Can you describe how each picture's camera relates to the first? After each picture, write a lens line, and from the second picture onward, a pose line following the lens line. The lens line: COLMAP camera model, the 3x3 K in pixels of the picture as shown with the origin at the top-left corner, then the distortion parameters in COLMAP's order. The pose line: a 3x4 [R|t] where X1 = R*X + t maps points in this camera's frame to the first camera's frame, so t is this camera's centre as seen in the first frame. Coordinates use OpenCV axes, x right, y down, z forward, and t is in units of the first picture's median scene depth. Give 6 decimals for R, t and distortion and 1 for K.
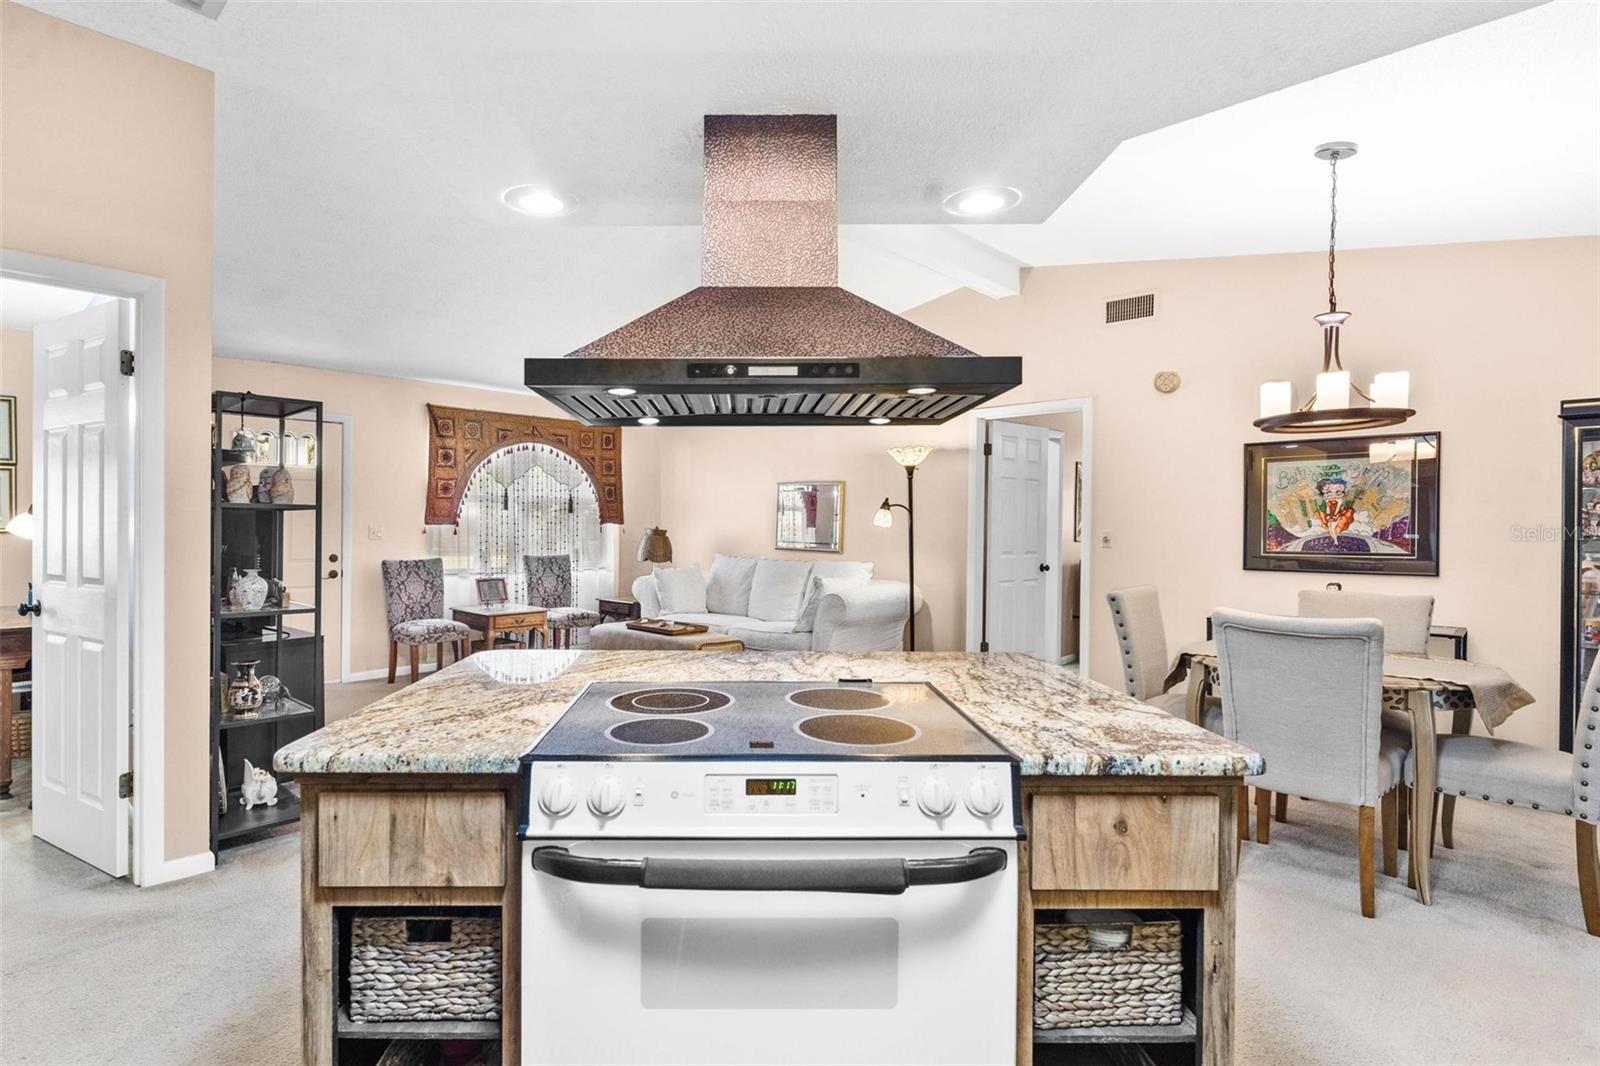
lens RADIAL K [[806.1, 0, 746.8], [0, 806.1, 520.9], [0, 0, 1]] dist [0.002200, 0.000100]
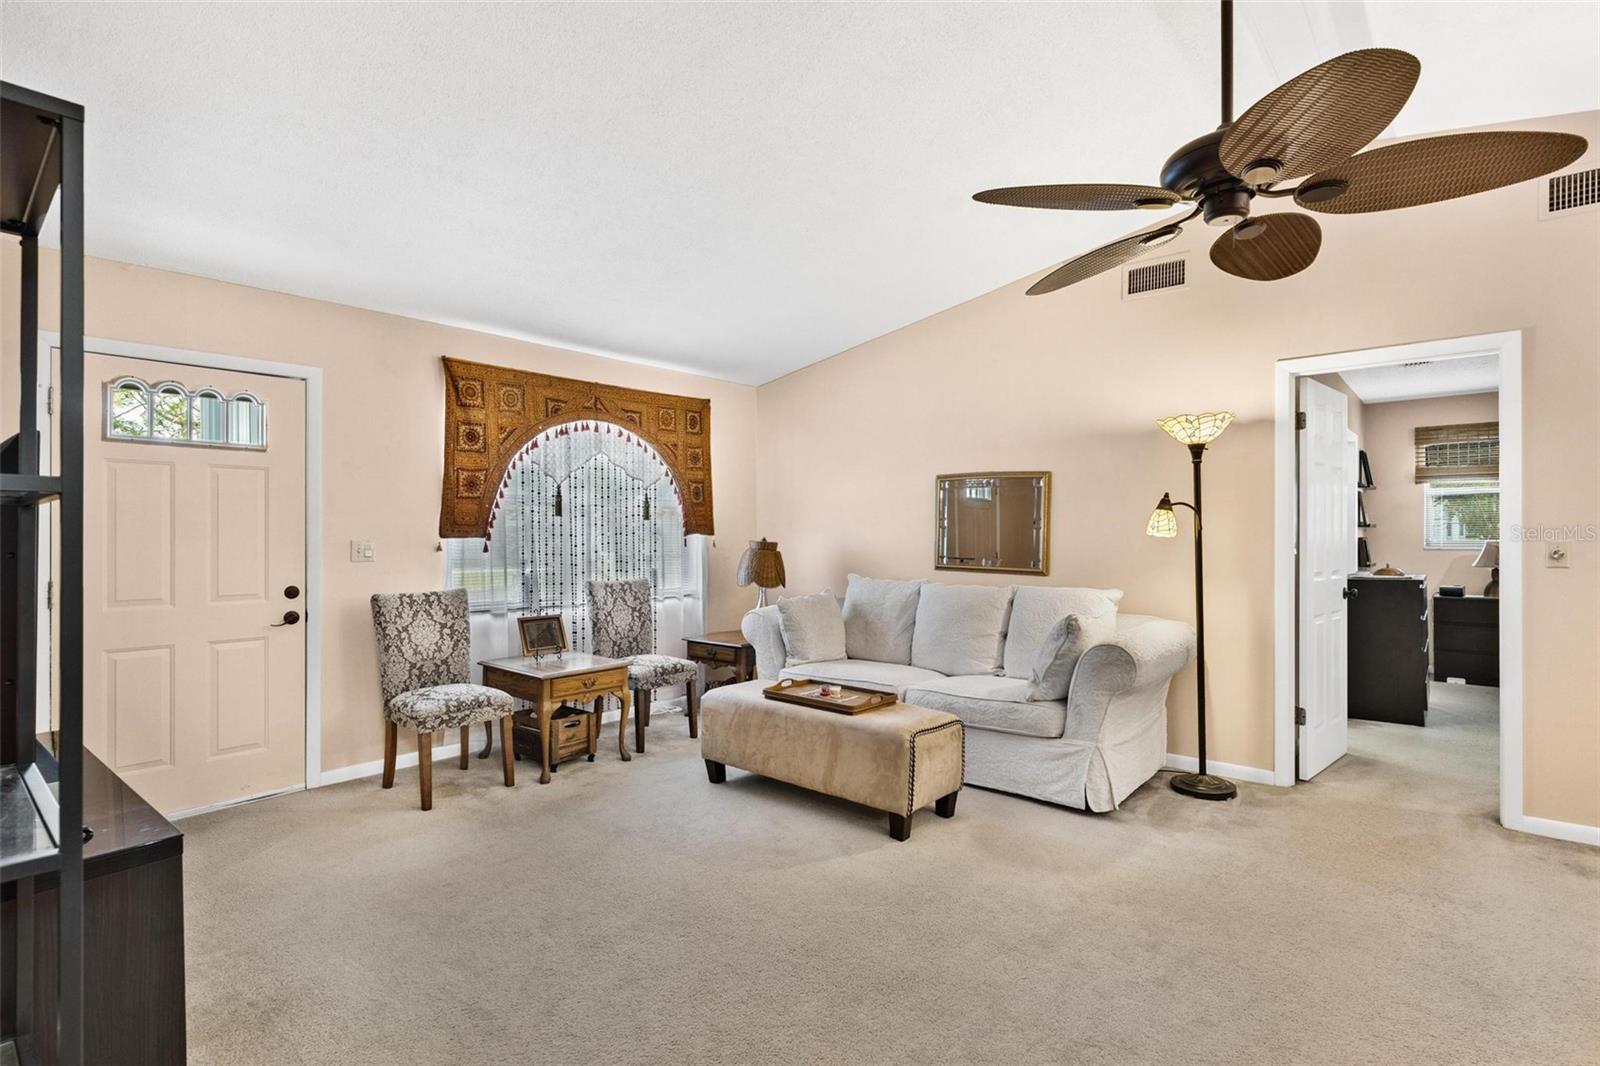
lens RADIAL K [[780.3, 0, 801.7], [0, 780.3, 528.2], [0, 0, 1]] dist [0.002218, -0.000233]
pose [[0.998114, -0.006053, 0.061086, -0.137364], [0.006196, 0.999978, -0.002156, -0.000114], [-0.061072, 0.002530, 0.998130, 0.331546]]
